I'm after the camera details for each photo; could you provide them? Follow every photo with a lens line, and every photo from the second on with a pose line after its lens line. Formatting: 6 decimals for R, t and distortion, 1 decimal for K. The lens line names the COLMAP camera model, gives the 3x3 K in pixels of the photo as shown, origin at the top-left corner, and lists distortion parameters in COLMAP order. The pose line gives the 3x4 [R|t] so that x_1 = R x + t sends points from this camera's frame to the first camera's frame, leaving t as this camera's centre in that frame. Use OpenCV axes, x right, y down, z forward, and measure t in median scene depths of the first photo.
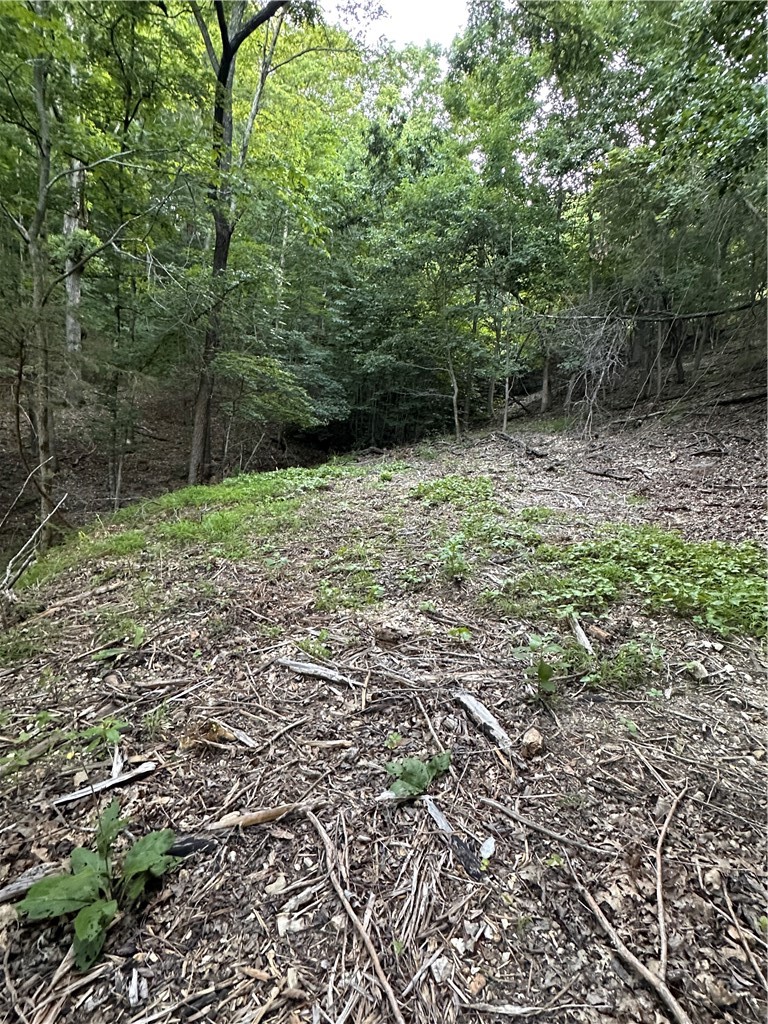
lens RADIAL K [[507.1, 0, 385.5], [0, 507.1, 509.6], [0, 0, 1]] dist [0.001295, 0.000017]
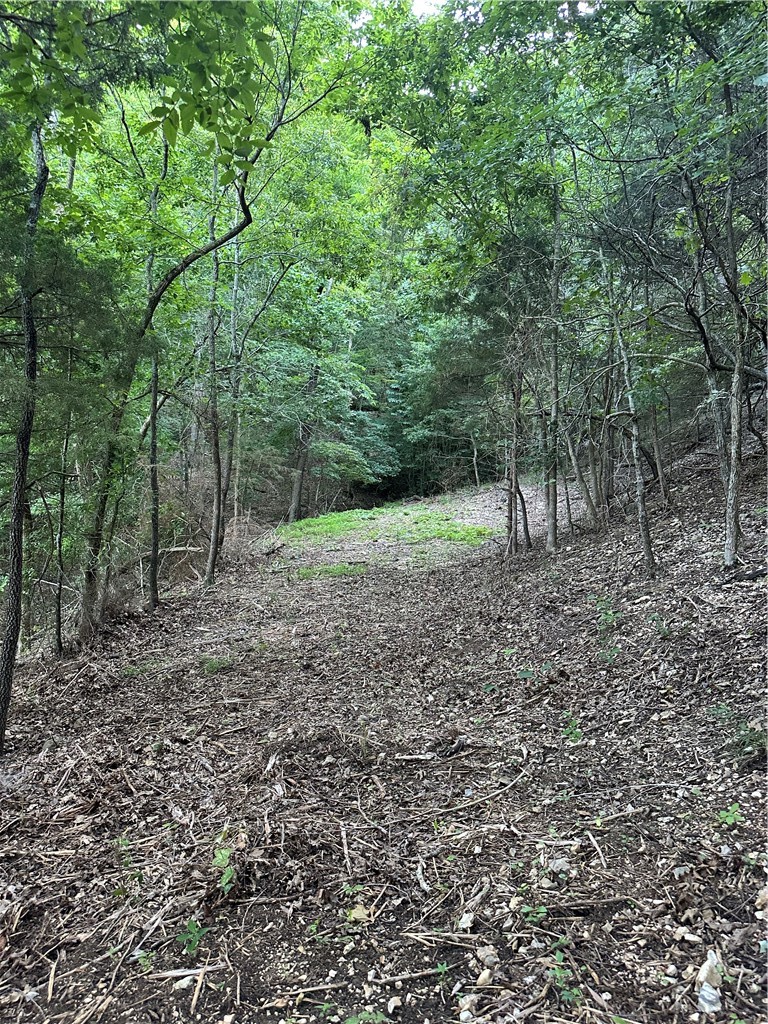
lens RADIAL K [[714.3, 0, 384.5], [0, 714.3, 511.9], [0, 0, 1]] dist [0.003004, 0.000070]
pose [[0.989038, -0.010674, -0.147278, 0.208637], [-0.002871, 0.995806, -0.091448, 0.116040], [0.147636, 0.090869, 0.984859, -1.081559]]
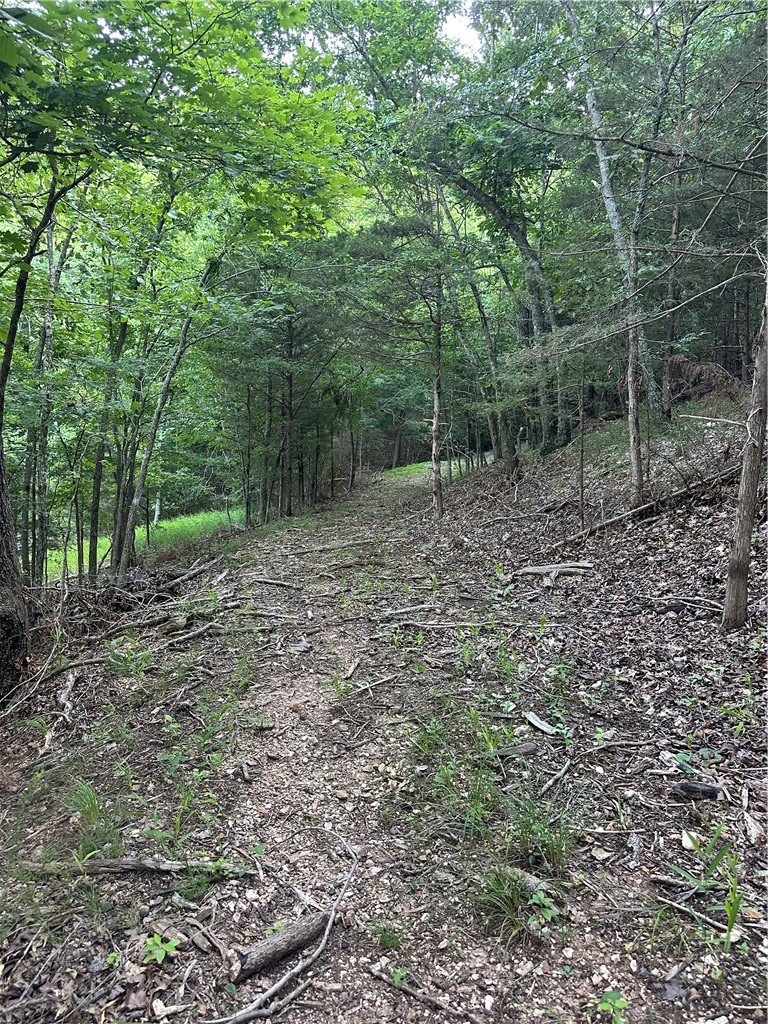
lens RADIAL K [[714.3, 0, 384.0], [0, 714.3, 513.3], [0, 0, 1]] dist [0.003004, 0.000070]
pose [[0.946076, 0.000793, -0.323944, 0.748953], [-0.005786, 0.999879, -0.014448, 0.231250], [0.323893, 0.015543, 0.945966, -2.468496]]
